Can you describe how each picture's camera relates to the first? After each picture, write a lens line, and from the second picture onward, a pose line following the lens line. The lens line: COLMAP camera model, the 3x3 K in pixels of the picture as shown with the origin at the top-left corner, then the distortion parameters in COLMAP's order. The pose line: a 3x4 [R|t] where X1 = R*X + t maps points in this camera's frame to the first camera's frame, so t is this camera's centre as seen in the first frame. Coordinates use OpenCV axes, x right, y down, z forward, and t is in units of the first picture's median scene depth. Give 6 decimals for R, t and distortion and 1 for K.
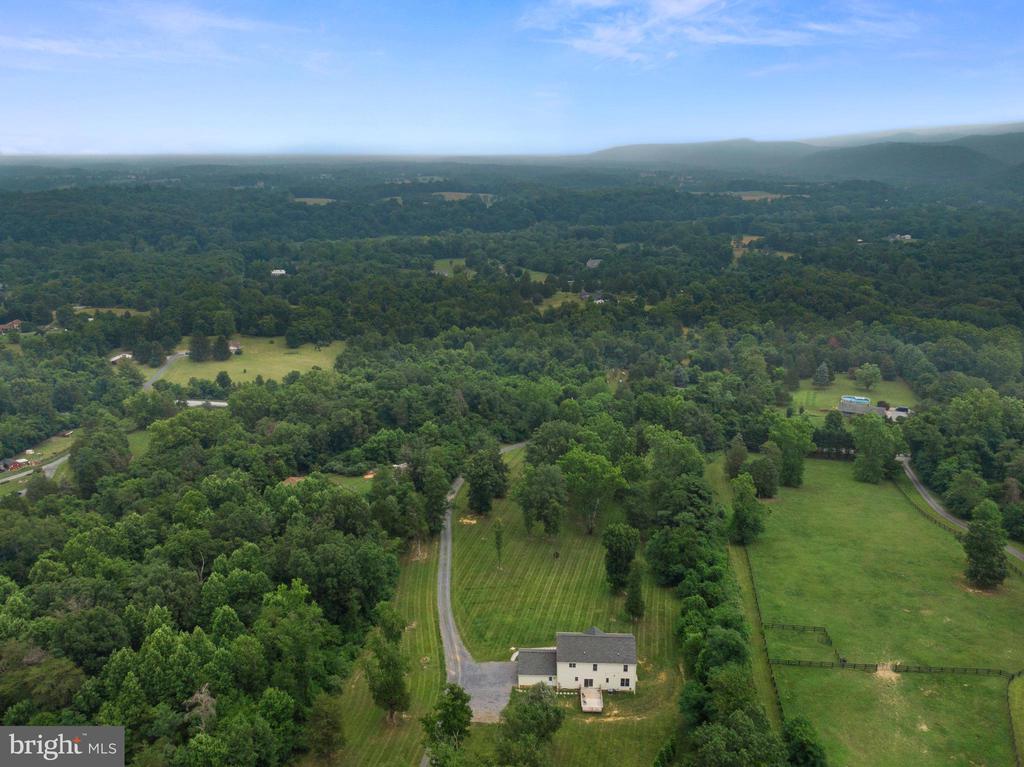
lens RADIAL K [[742.1, 0, 512.0], [0, 742.1, 383.5], [0, 0, 1]] dist [0.008793, 0.000389]
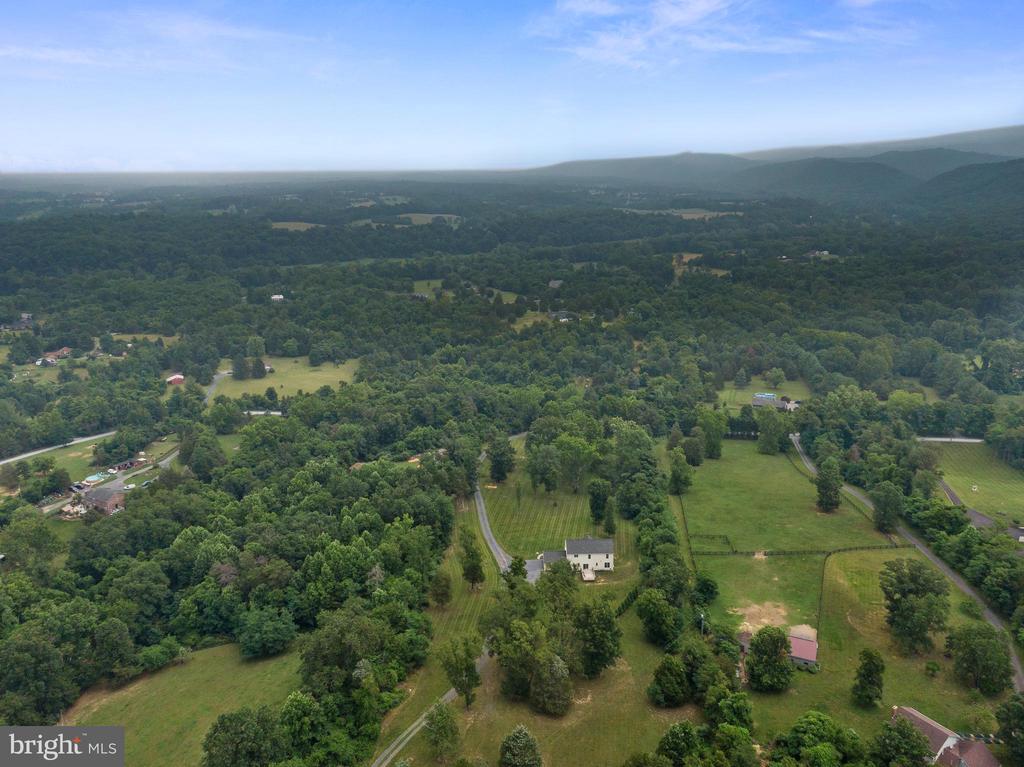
lens RADIAL K [[710.6, 0, 512.0], [0, 710.6, 383.5], [0, 0, 1]] dist [0.054076, -0.074305]
pose [[0.998082, -0.026681, 0.055854, -0.052858], [0.027151, 0.999602, -0.007672, -0.002334], [-0.055627, 0.009174, 0.998409, -0.225855]]
